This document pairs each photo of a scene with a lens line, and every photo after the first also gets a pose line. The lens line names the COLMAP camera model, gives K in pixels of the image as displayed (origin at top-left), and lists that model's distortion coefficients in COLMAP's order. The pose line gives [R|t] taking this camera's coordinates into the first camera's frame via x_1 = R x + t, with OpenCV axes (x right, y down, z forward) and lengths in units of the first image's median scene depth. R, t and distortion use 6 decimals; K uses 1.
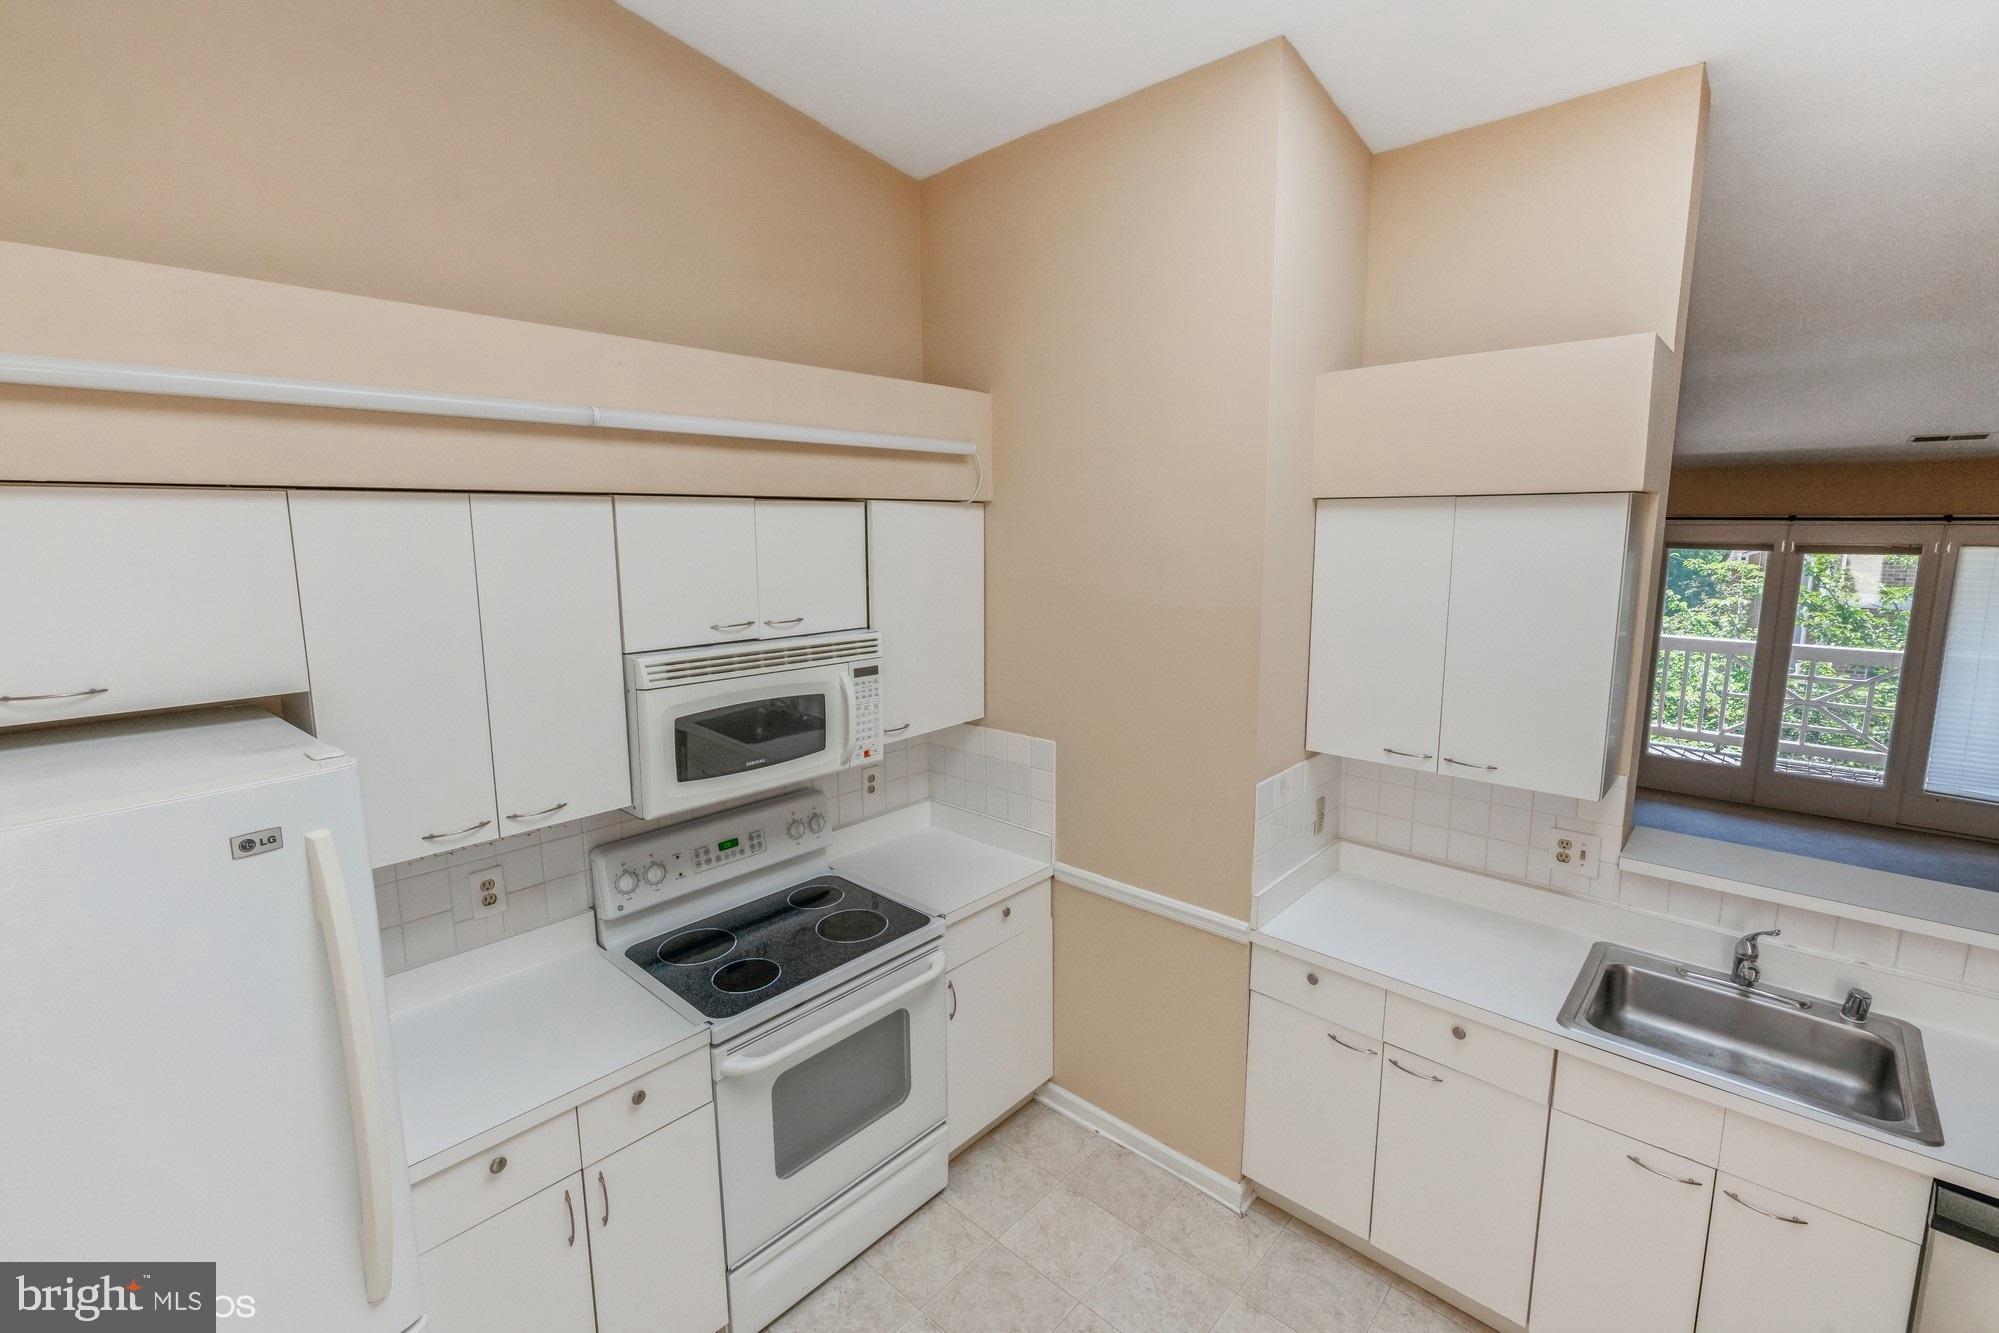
lens RADIAL K [[858.8, 0, 999.5], [0, 858.8, 666.5], [0, 0, 1]] dist [-0.002770, -0.000025]
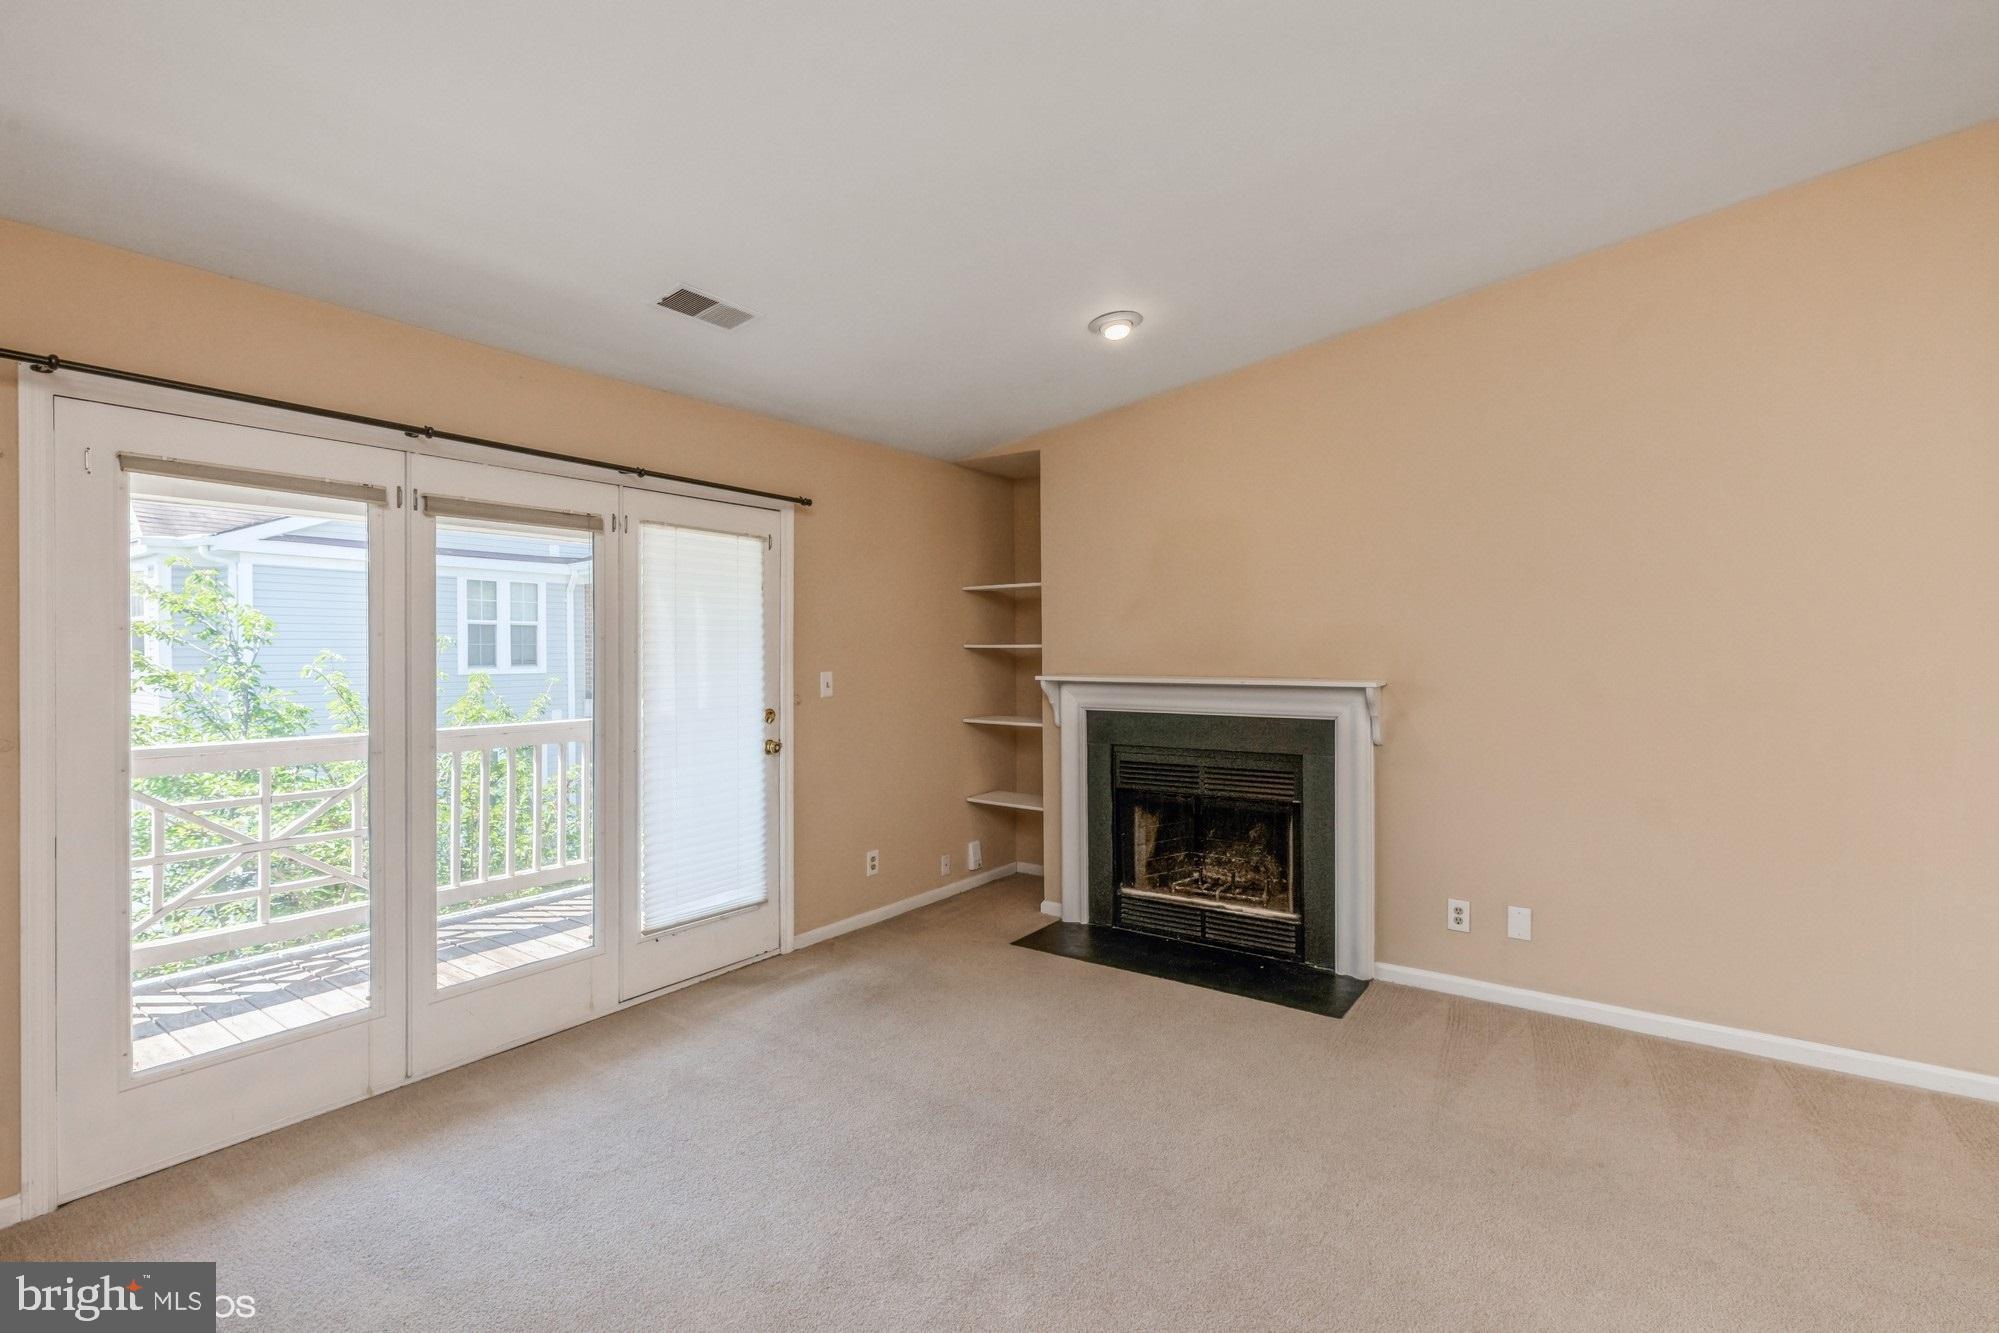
lens RADIAL K [[915.4, 0, 996.4], [0, 915.4, 660.5], [0, 0, 1]] dist [0.001720, 0.000182]
pose [[-0.112232, -0.002562, 0.993679, 0.910399], [0.155440, 0.987641, 0.020103, -0.034434], [-0.981449, 0.156714, -0.110447, 1.735922]]
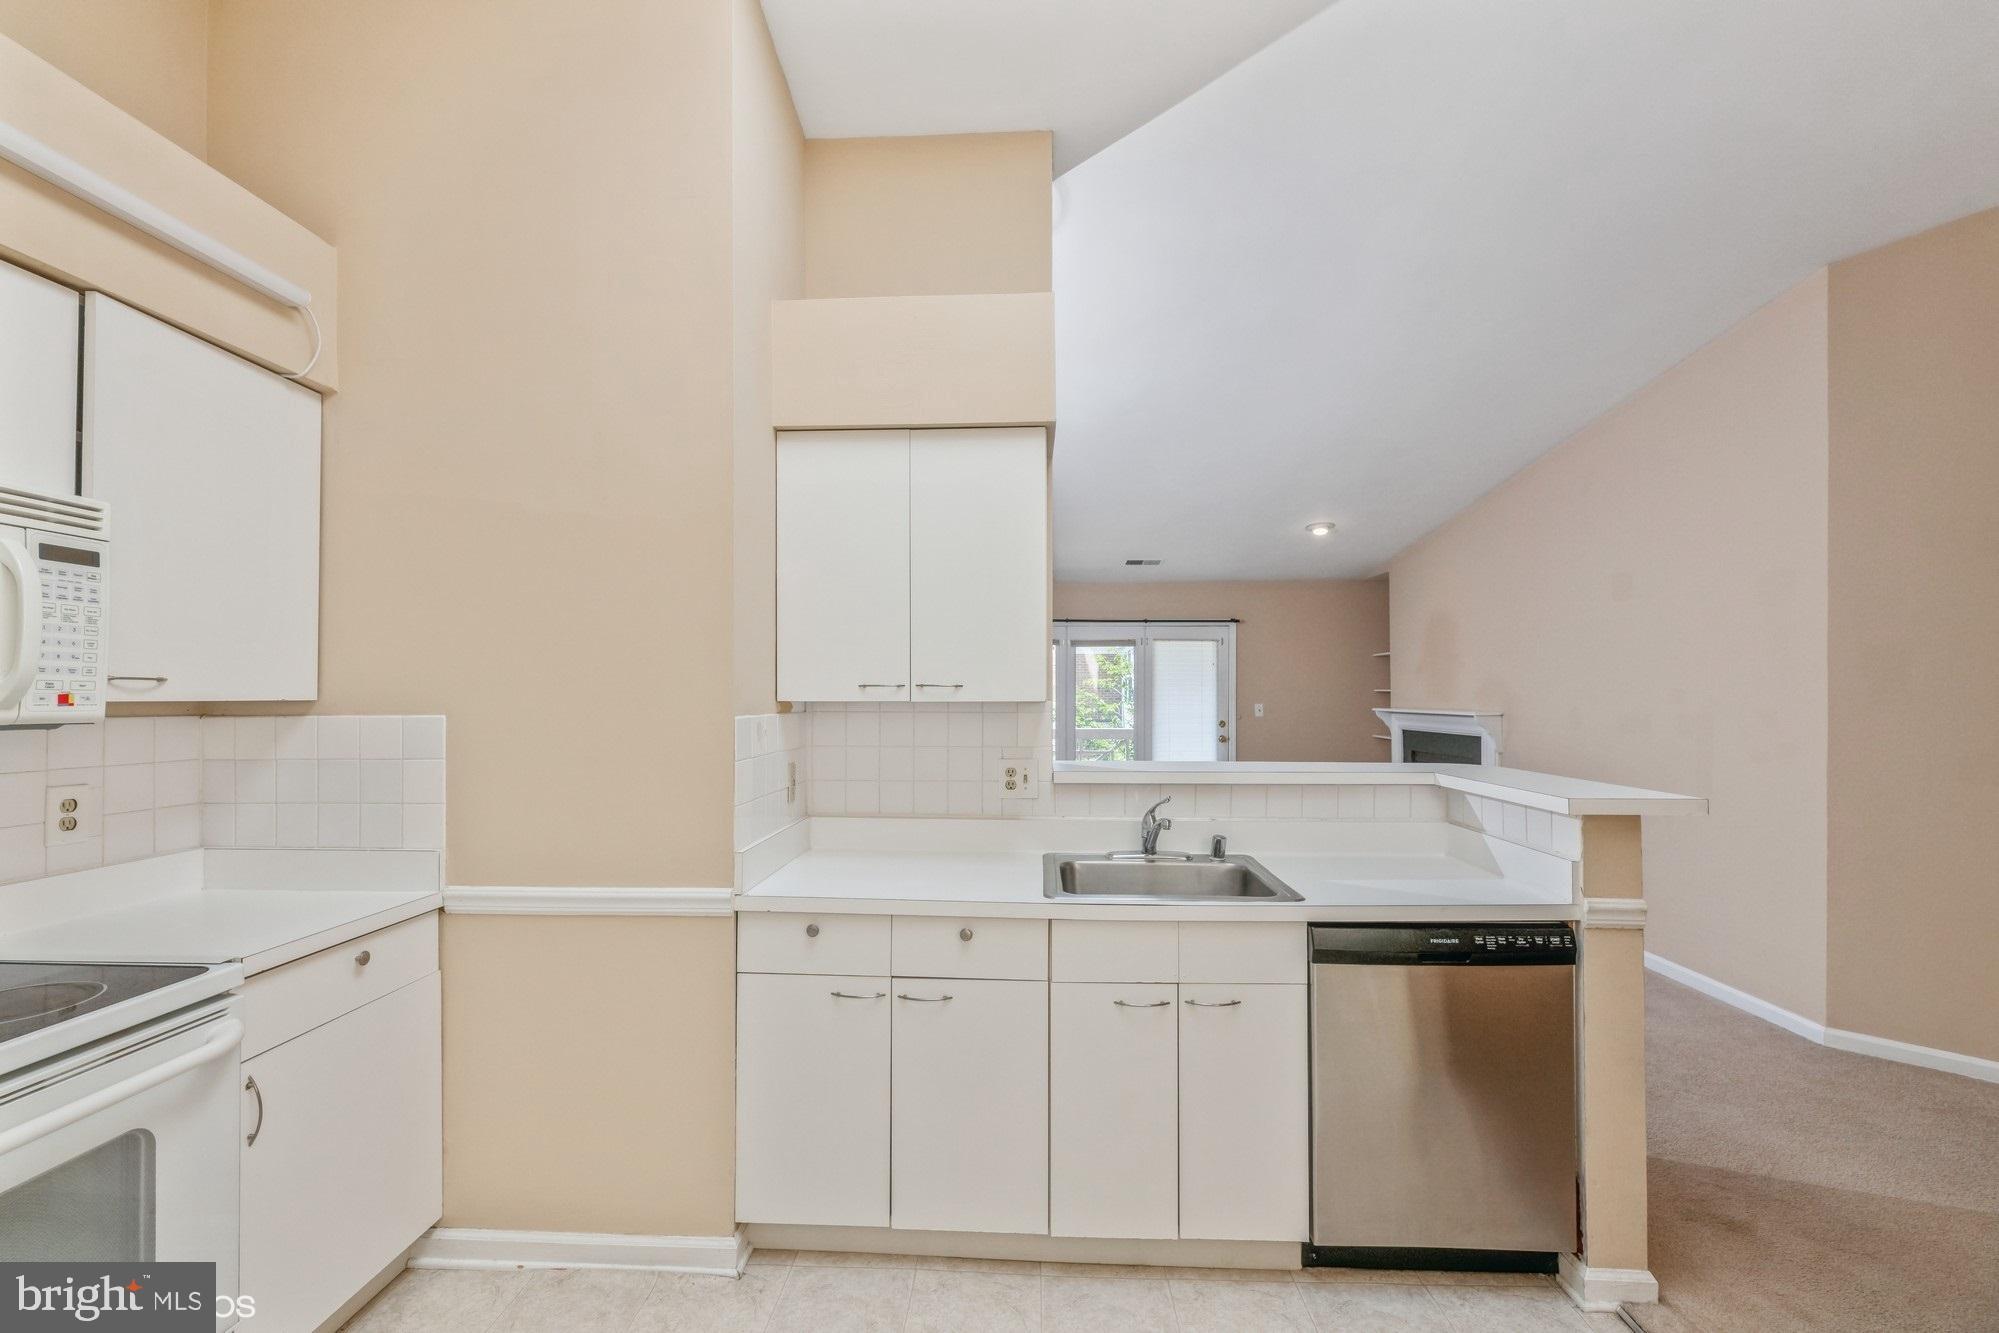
lens RADIAL K [[831.4, 0, 995.0], [0, 831.4, 693.9], [0, 0, 1]] dist [-0.000544, -0.000592]
pose [[0.768977, 0.009659, 0.639204, -0.030734], [0.092698, 0.987633, -0.126442, 0.226754], [-0.632520, 0.156484, 0.758572, 0.184338]]
